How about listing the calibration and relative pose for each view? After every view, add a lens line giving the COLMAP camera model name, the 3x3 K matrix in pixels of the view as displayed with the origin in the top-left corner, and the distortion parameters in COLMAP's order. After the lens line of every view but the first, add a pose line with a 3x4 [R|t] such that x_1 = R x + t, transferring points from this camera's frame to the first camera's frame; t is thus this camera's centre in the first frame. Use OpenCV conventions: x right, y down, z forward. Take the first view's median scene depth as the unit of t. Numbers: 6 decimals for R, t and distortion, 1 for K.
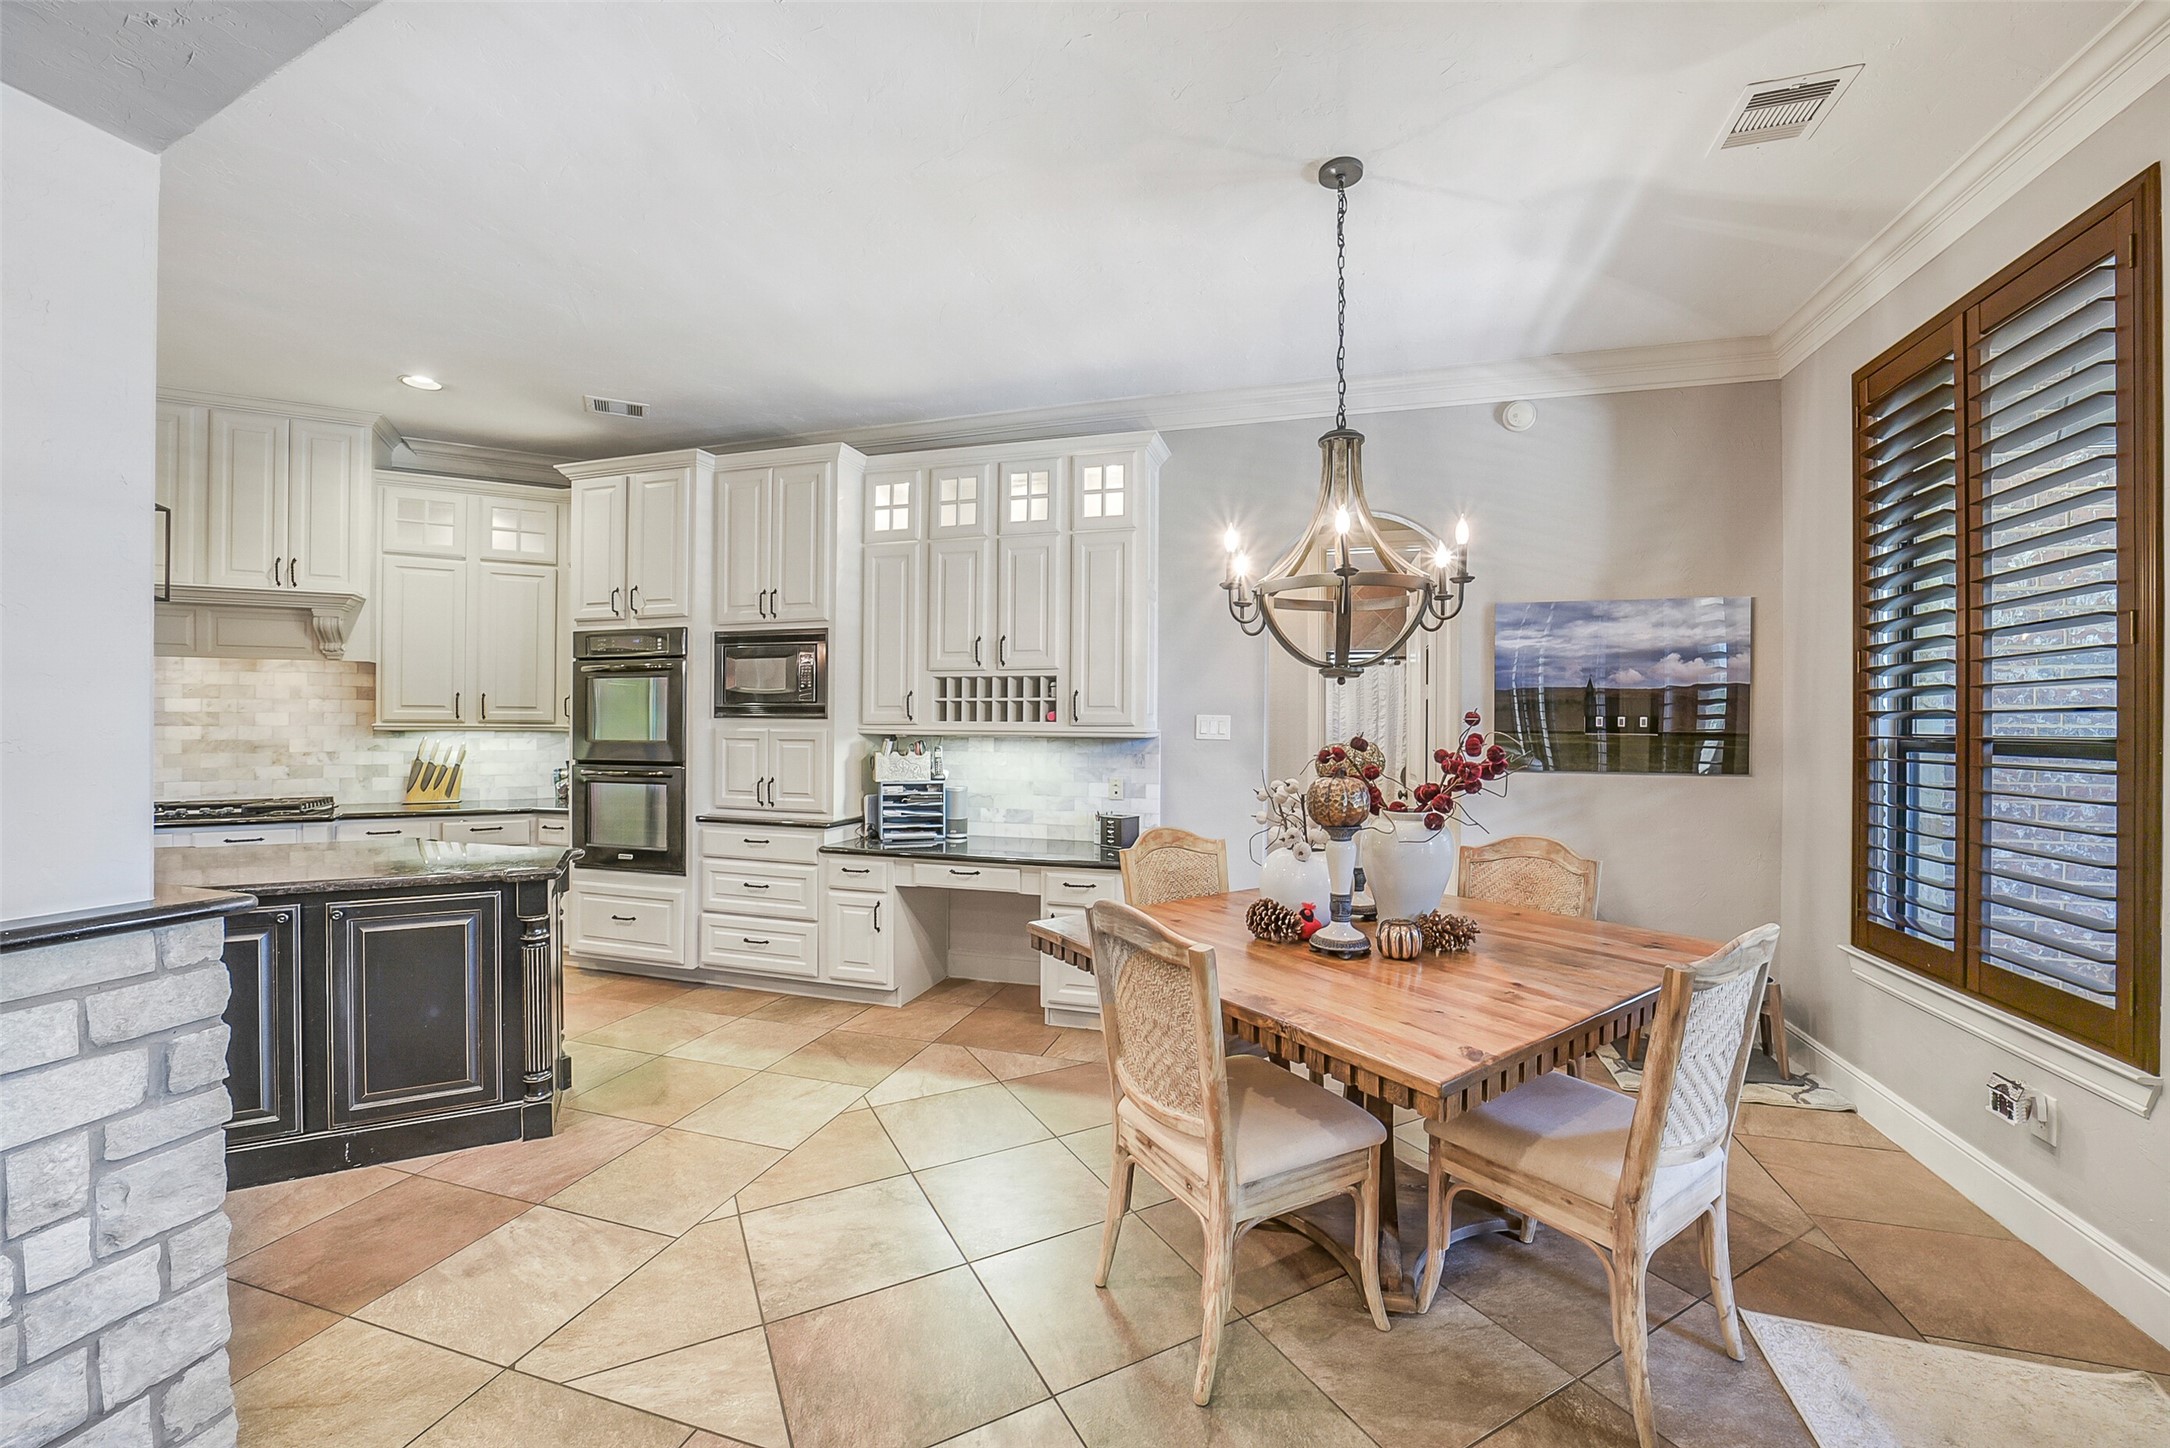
lens RADIAL K [[857.9, 0, 1087.6], [0, 857.9, 725.4], [0, 0, 1]] dist [-0.035165, 0.007931]
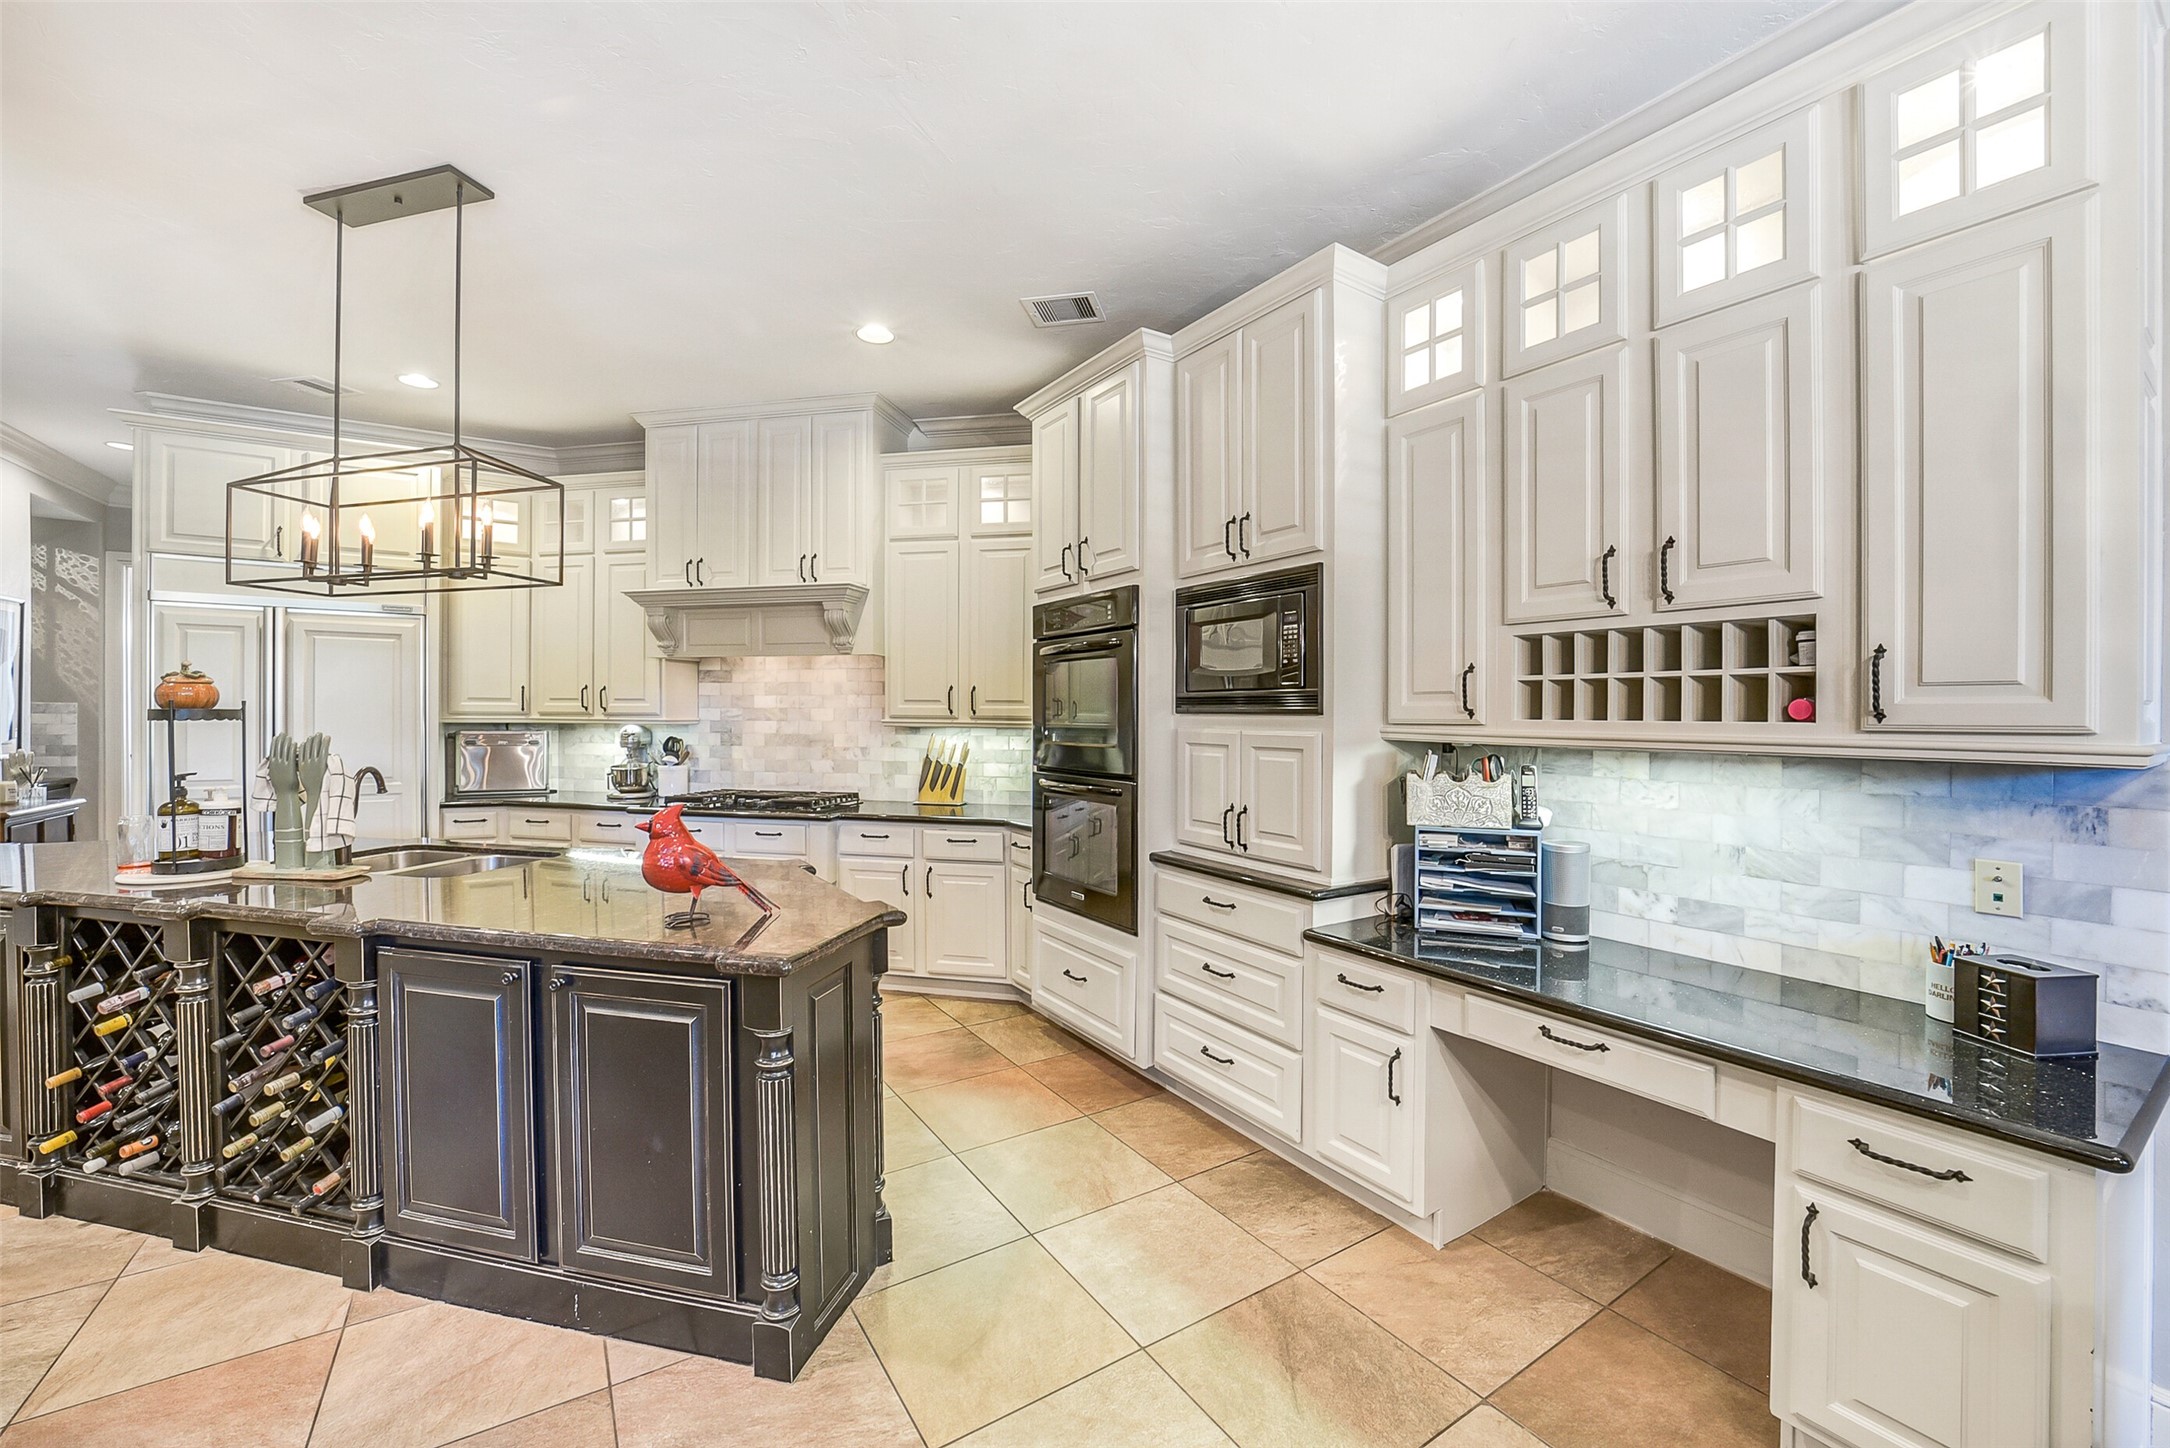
lens RADIAL K [[857.9, 0, 1090.3], [0, 857.9, 709.6], [0, 0, 1]] dist [-0.035165, 0.007931]
pose [[0.764957, -0.003437, -0.644072, -0.041910], [-0.005200, 0.999920, -0.011512, -0.003532], [0.644060, 0.012156, 0.764878, 0.428734]]
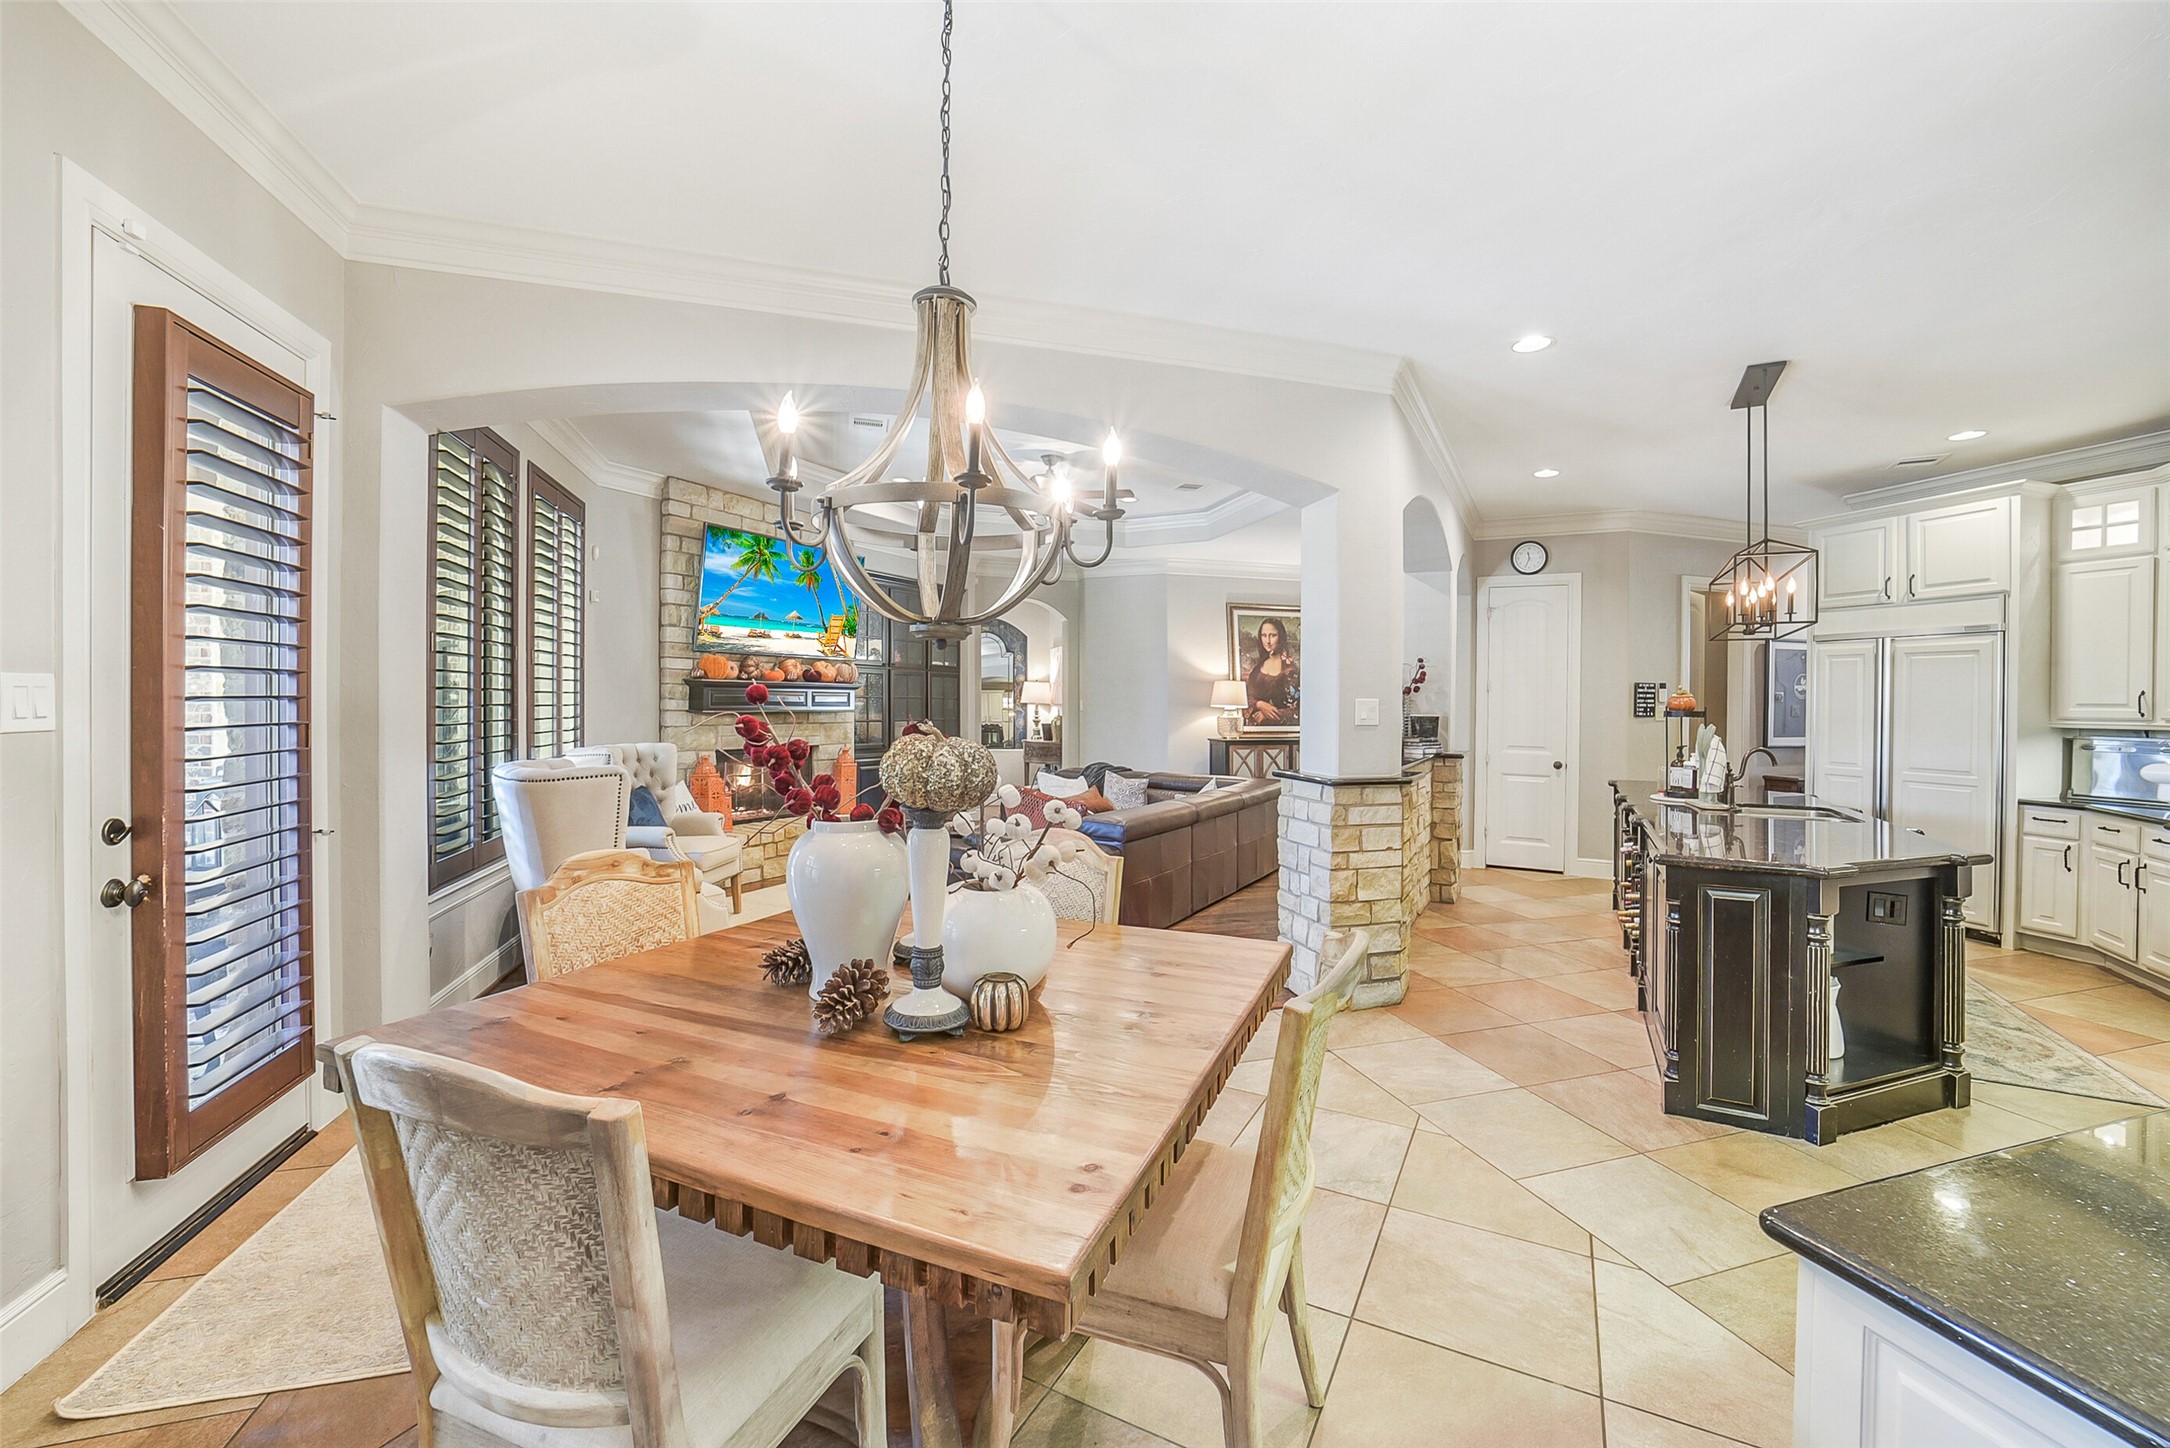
lens RADIAL K [[857.9, 0, 1108.8], [0, 857.9, 724.9], [0, 0, 1]] dist [-0.035165, 0.007931]
pose [[-0.826921, -0.000857, -0.562317, 0.327056], [-0.018295, 0.999510, 0.025381, -0.003176], [0.562020, 0.031275, -0.826532, 0.935749]]
